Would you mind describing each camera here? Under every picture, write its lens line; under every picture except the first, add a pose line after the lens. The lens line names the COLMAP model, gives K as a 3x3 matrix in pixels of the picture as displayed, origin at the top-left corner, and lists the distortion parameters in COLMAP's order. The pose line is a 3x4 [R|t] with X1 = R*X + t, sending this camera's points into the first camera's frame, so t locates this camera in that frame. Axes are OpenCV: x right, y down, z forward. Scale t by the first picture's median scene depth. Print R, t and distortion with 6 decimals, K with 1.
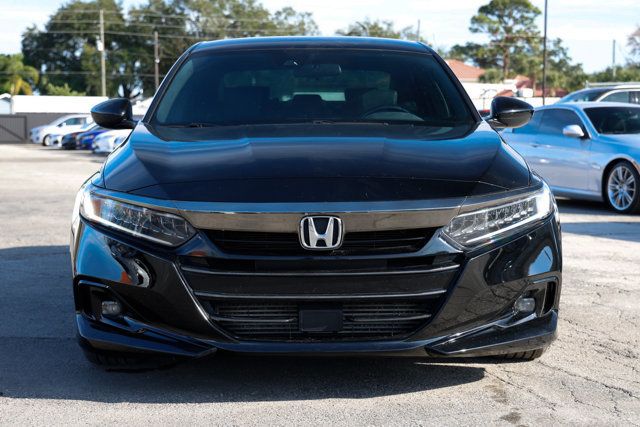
lens RADIAL K [[1054.4, 0, 316.8], [0, 1054.4, 211.8], [0, 0, 1]] dist [0.171857, 0.000000]
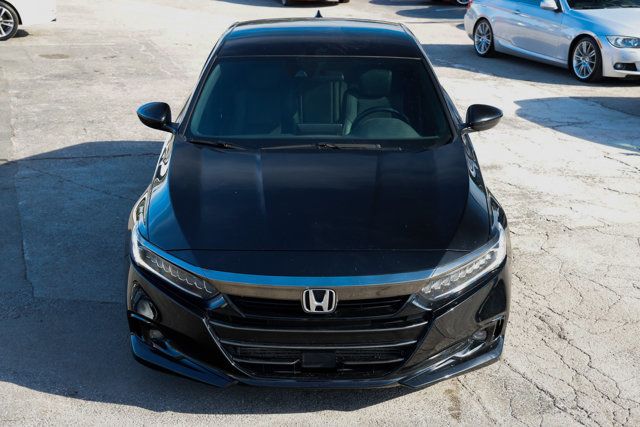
lens RADIAL K [[860.1, 0, 323.4], [0, 860.1, 214.6], [0, 0, 1]] dist [0.122054, 0.000000]
pose [[0.999849, 0.014259, -0.009890, 0.016529], [-0.011349, 0.968450, 0.248950, -0.312910], [0.013128, -0.248800, 0.968466, 0.022068]]
